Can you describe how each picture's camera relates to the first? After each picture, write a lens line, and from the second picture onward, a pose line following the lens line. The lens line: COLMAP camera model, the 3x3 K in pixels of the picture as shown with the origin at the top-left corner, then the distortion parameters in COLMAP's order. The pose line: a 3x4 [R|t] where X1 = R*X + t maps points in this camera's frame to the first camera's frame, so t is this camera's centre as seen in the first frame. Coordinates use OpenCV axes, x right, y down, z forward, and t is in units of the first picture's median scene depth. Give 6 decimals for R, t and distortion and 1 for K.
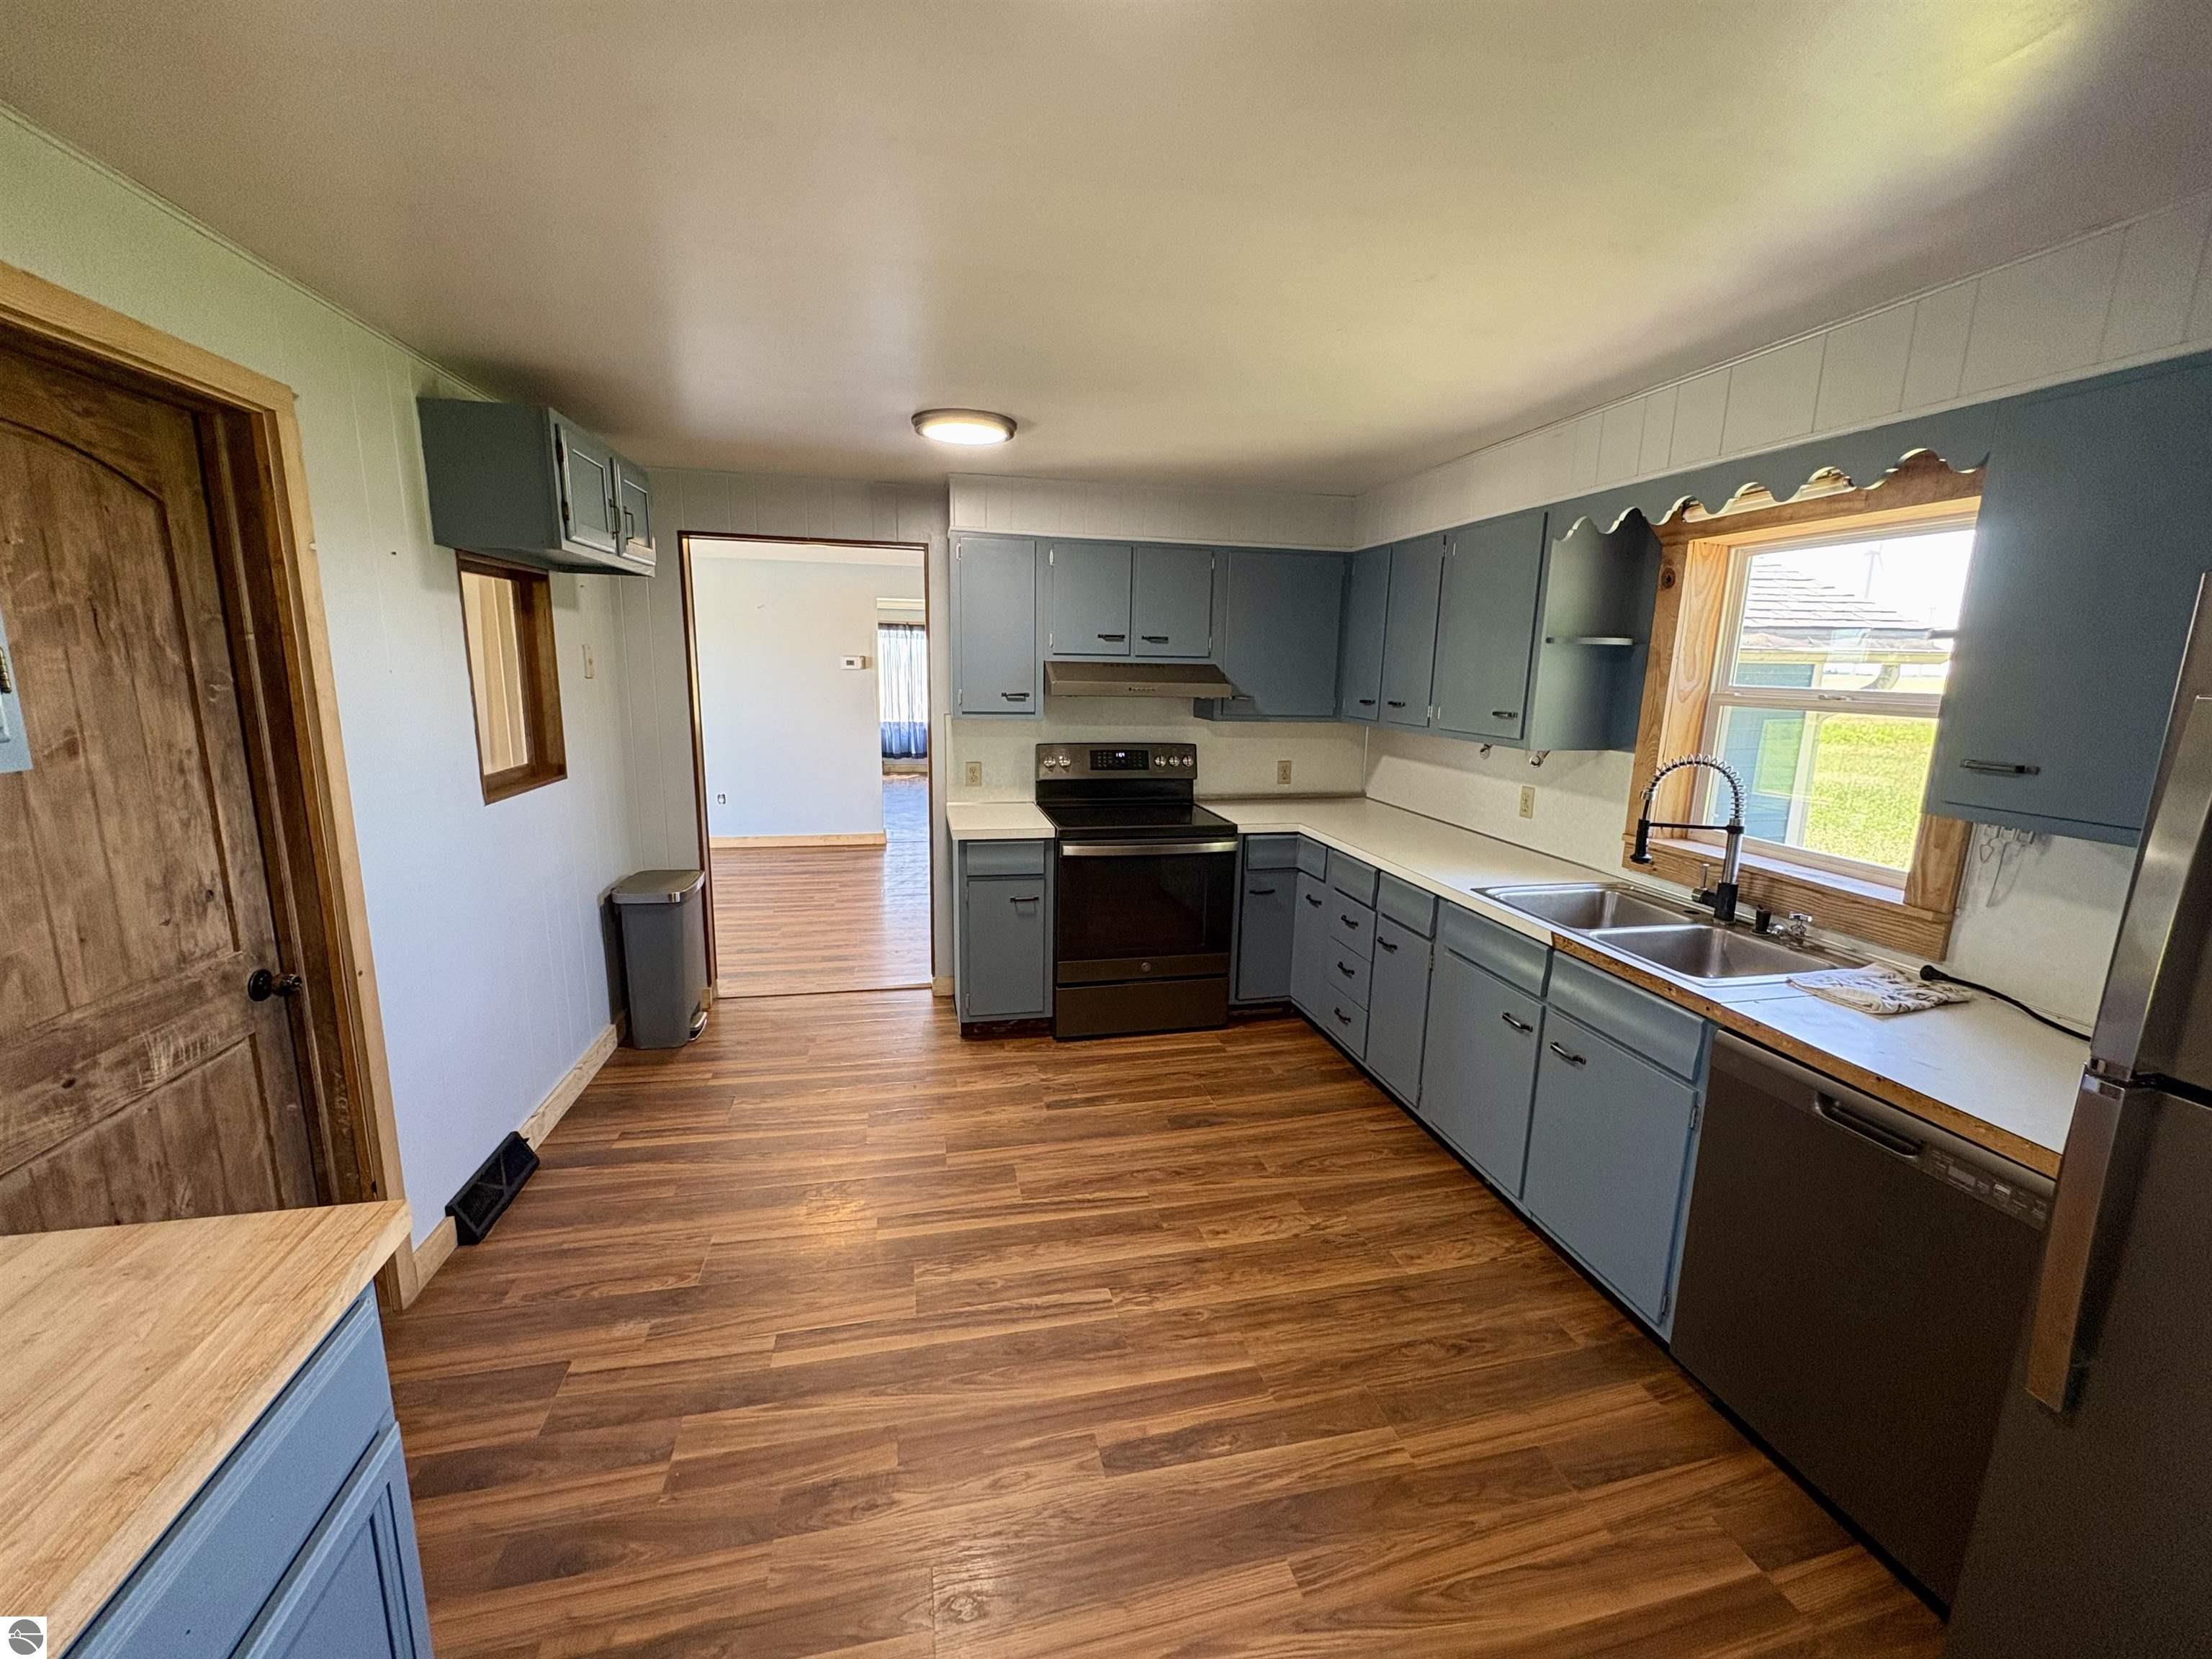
lens RADIAL K [[893.6, 0, 1126.3], [0, 893.6, 839.4], [0, 0, 1]] dist [-0.000441, 0.000183]
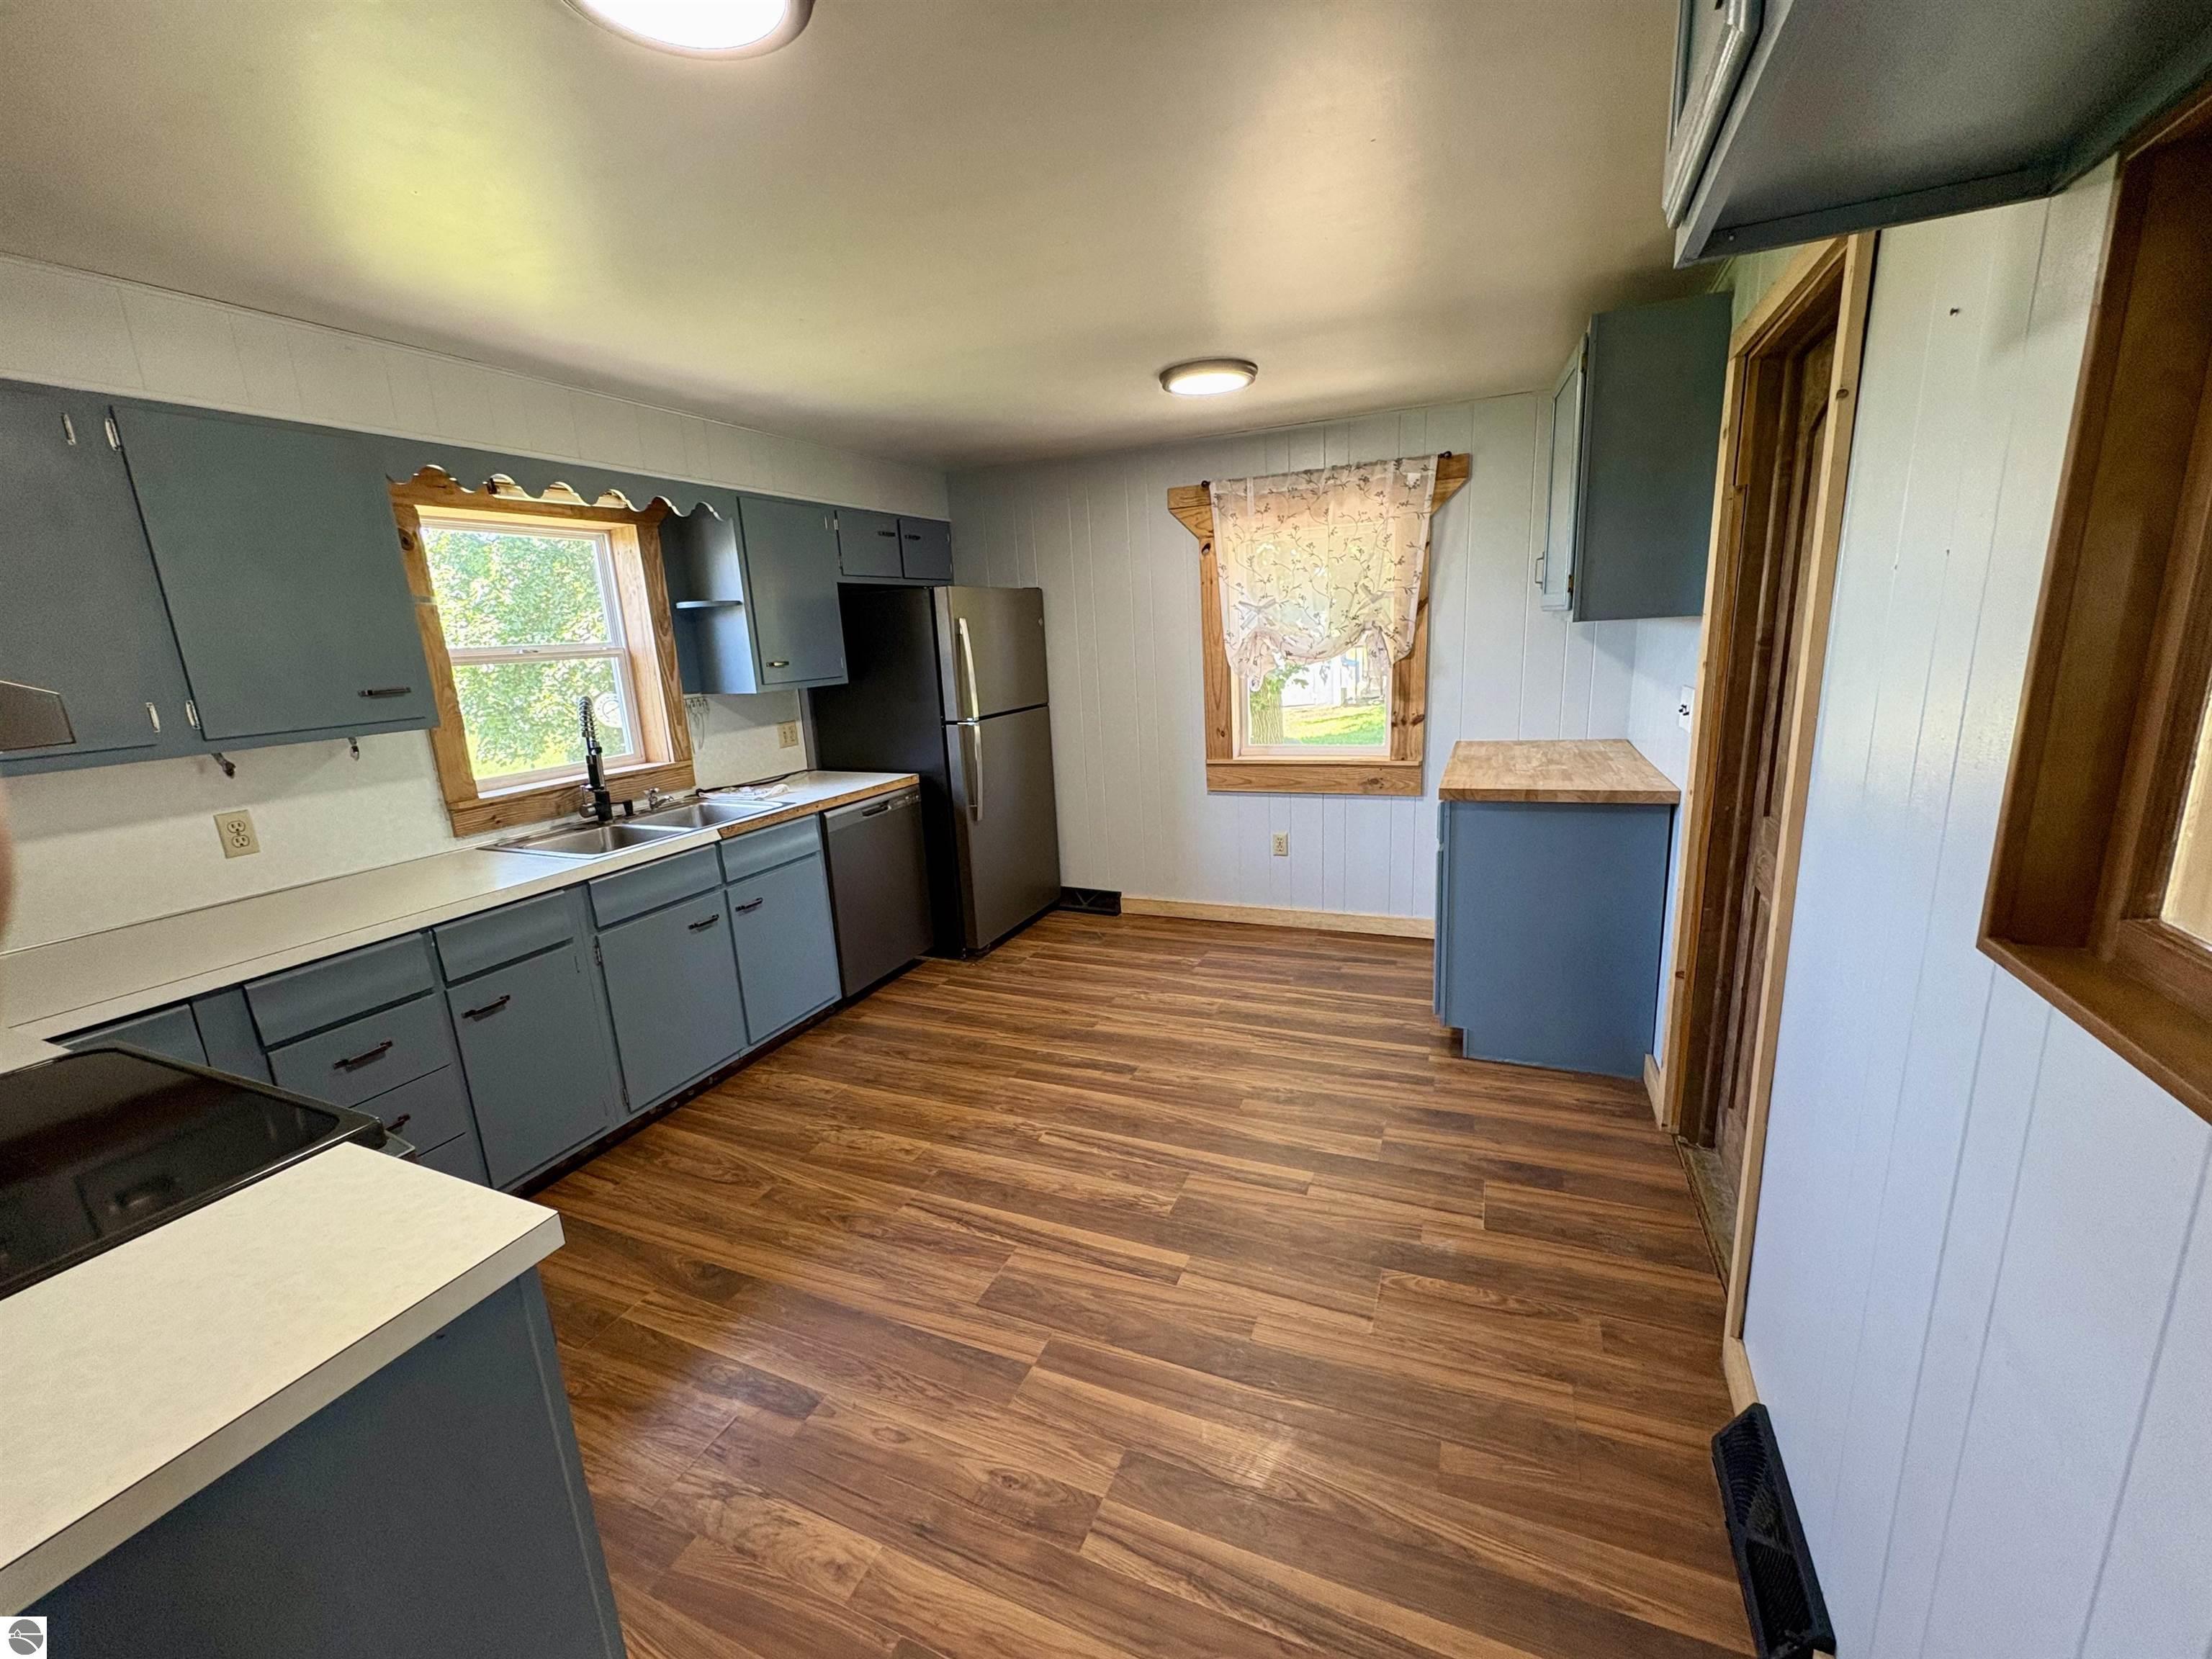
lens RADIAL K [[893.6, 0, 1092.0], [0, 893.6, 824.5], [0, 0, 1]] dist [-0.000441, 0.000183]
pose [[-0.789731, -0.110888, 0.603347, -0.716968], [0.155239, 0.915390, 0.371433, -0.294774], [-0.593486, 0.386995, -0.705698, 1.581853]]
